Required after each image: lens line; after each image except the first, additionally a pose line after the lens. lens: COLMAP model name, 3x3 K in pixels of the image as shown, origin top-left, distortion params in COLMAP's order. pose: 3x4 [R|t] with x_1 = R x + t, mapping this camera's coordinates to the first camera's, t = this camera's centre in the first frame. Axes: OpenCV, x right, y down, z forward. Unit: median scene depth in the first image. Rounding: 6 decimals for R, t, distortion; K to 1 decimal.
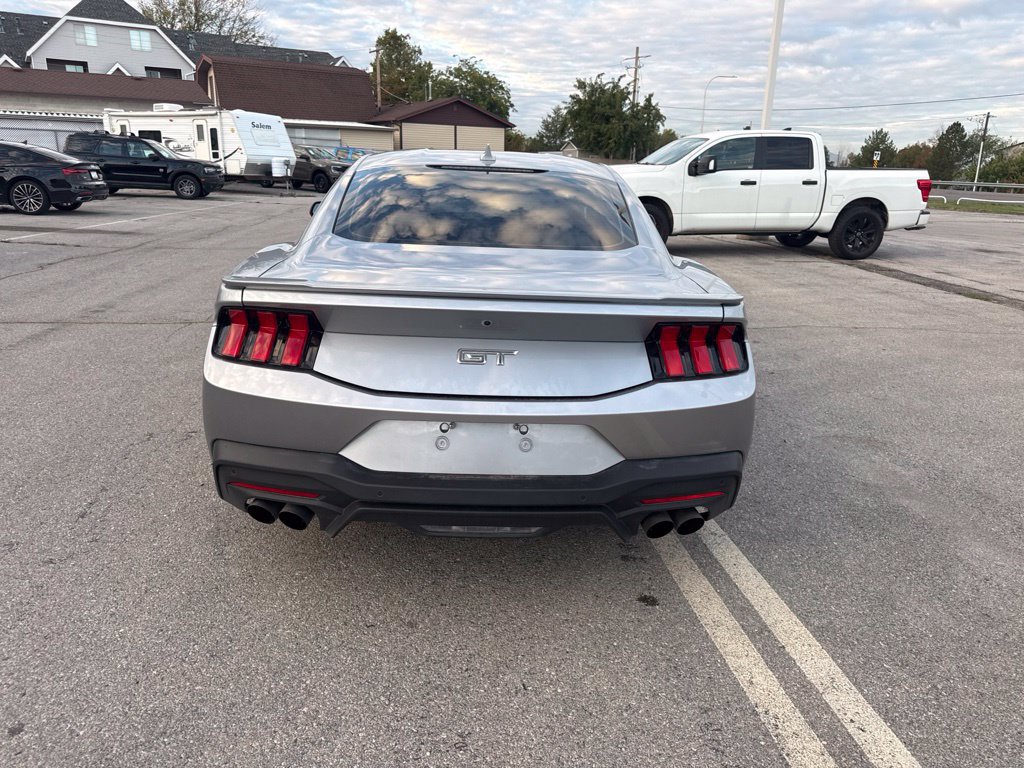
lens RADIAL K [[727.2, 0, 512.9], [0, 727.2, 384.8], [0, 0, 1]] dist [0.014463, -0.018618]
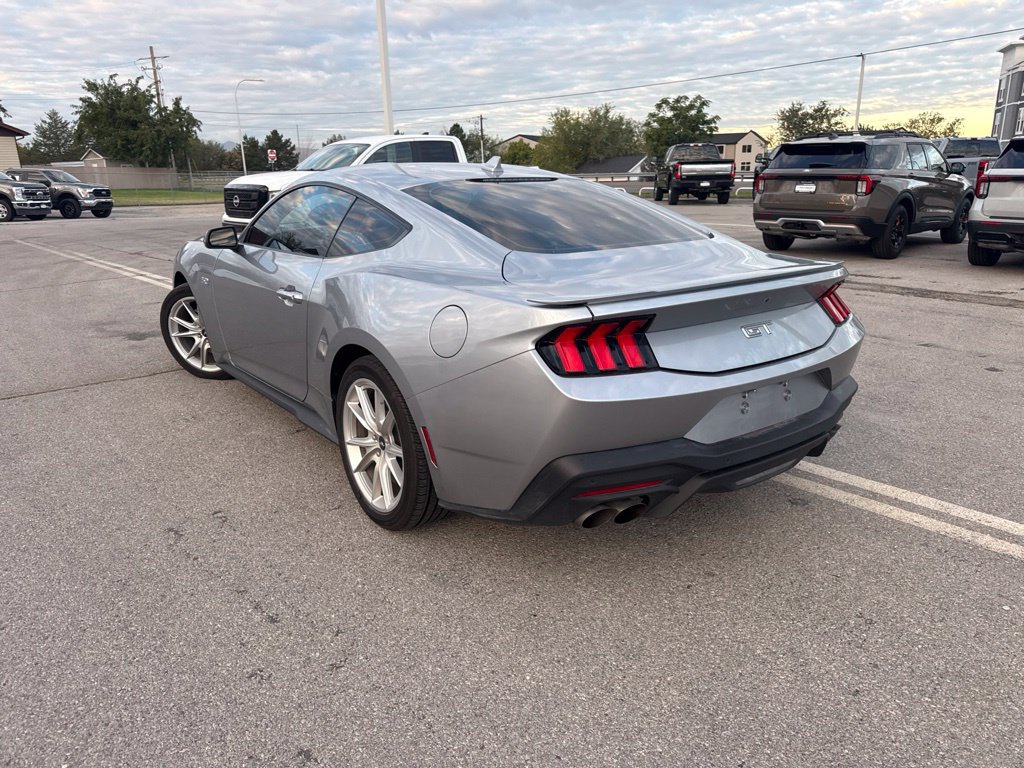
lens RADIAL K [[727.2, 0, 512.7], [0, 727.2, 389.7], [0, 0, 1]] dist [0.014463, -0.018618]
pose [[0.820614, -0.207307, 0.532557, -0.637267], [0.206246, 0.976513, 0.062322, -0.061452], [-0.532969, 0.058695, 0.844097, 0.120308]]
